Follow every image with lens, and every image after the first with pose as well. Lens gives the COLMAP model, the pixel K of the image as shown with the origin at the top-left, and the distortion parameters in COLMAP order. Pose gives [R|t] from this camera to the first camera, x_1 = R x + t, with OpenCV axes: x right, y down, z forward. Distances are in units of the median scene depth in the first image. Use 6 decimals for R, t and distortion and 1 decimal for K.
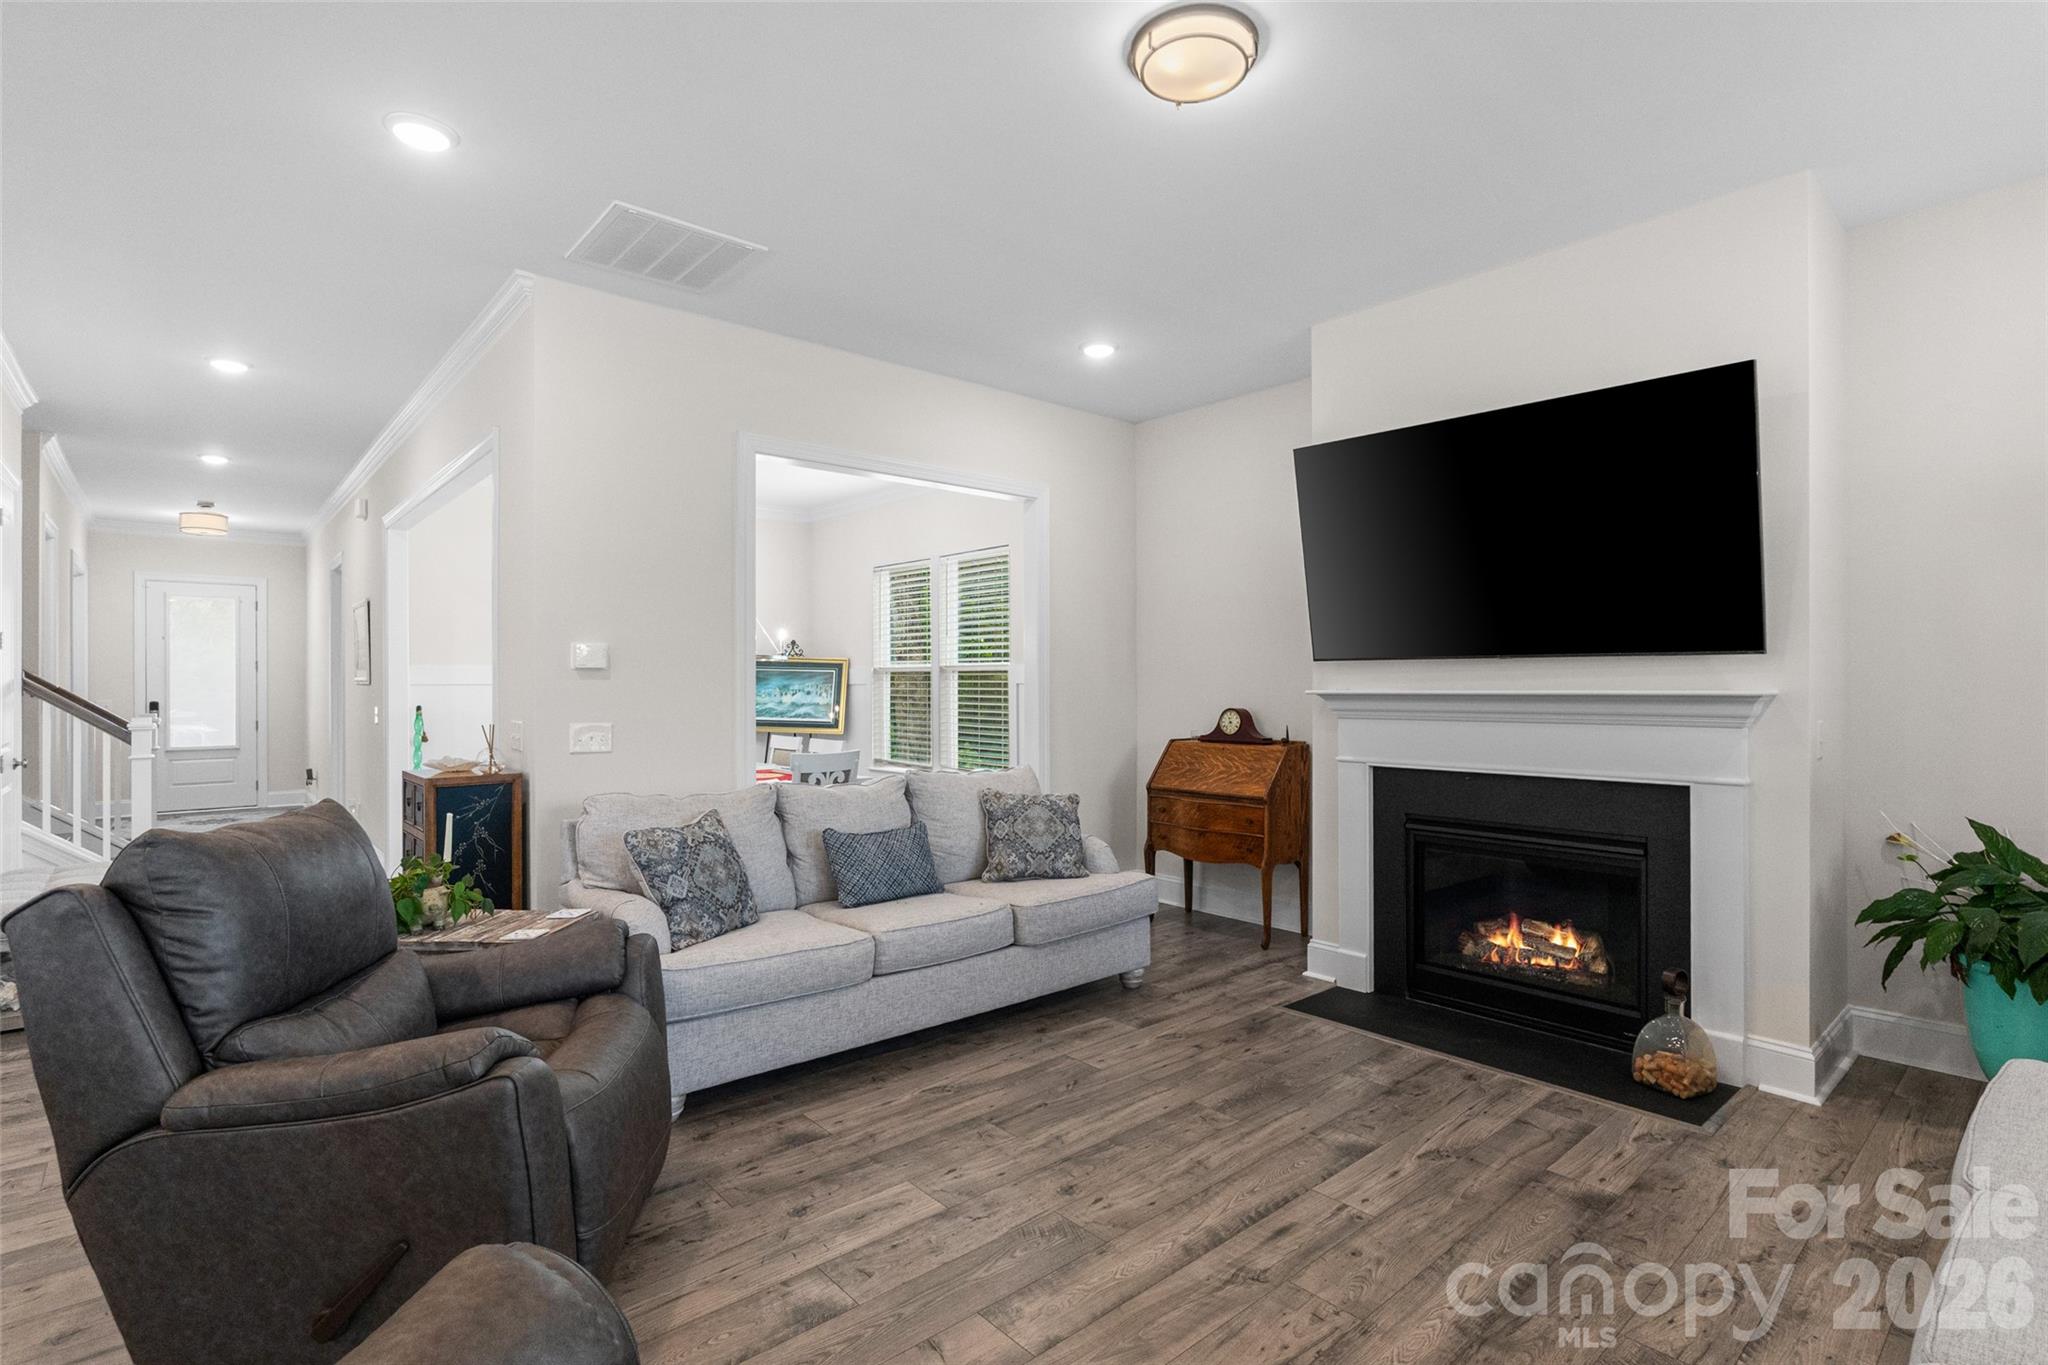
lens RADIAL K [[954.8, 0, 1025.8], [0, 954.8, 705.4], [0, 0, 1]] dist [-0.001985, -0.000963]
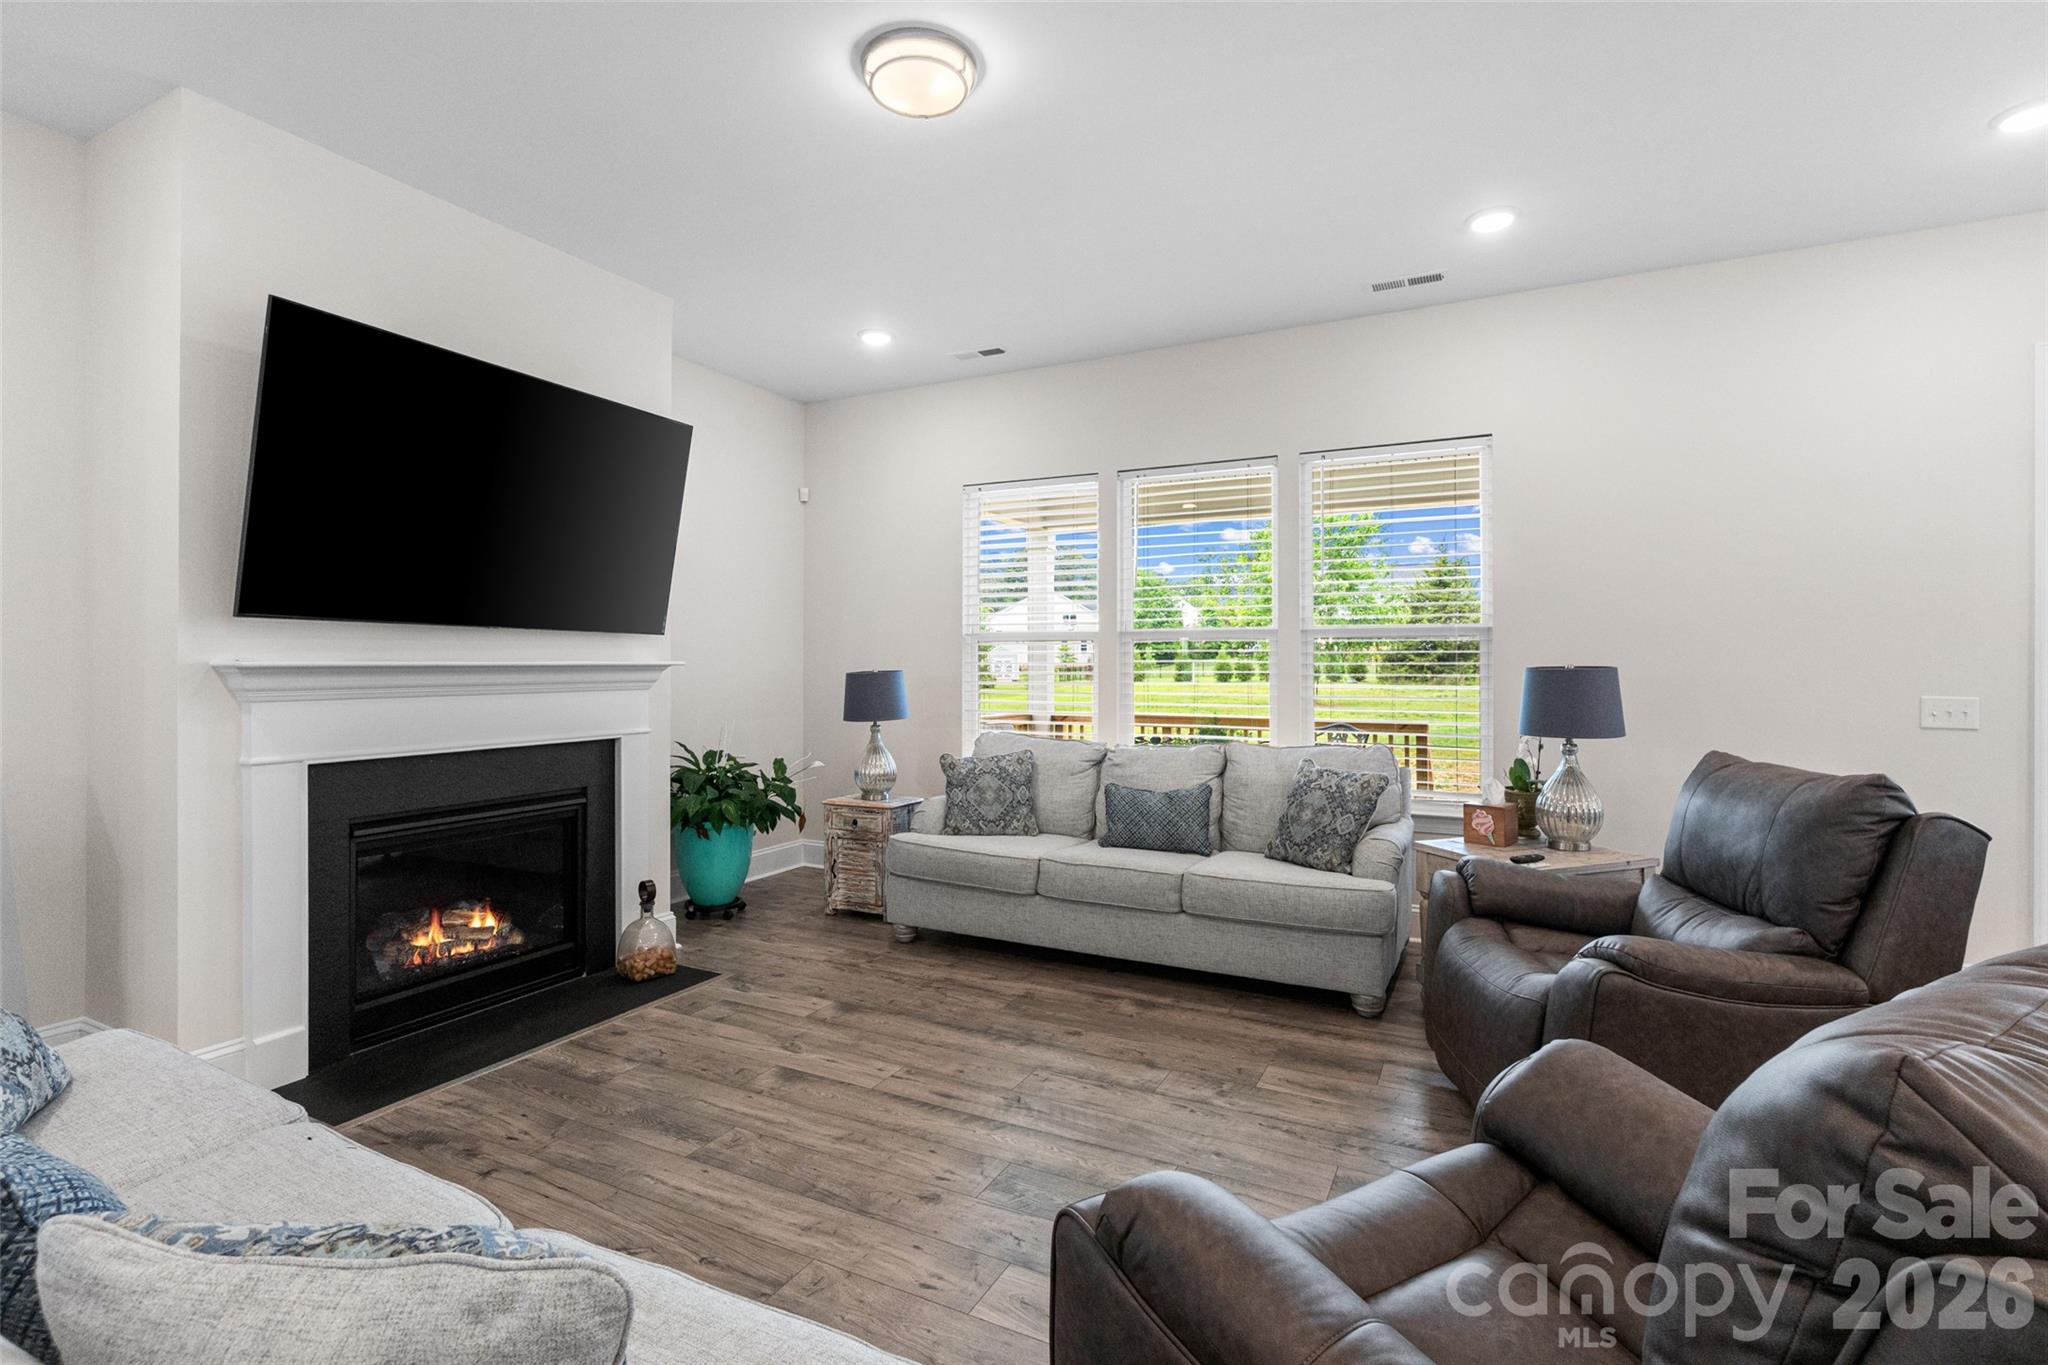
lens RADIAL K [[954.8, 0, 1021.4], [0, 954.8, 676.0], [0, 0, 1]] dist [-0.001985, -0.000963]
pose [[-0.364181, -0.012895, 0.931239, -0.616784], [0.015636, 0.999679, 0.019958, -0.011070], [-0.931197, 0.021830, -0.363862, 0.908550]]
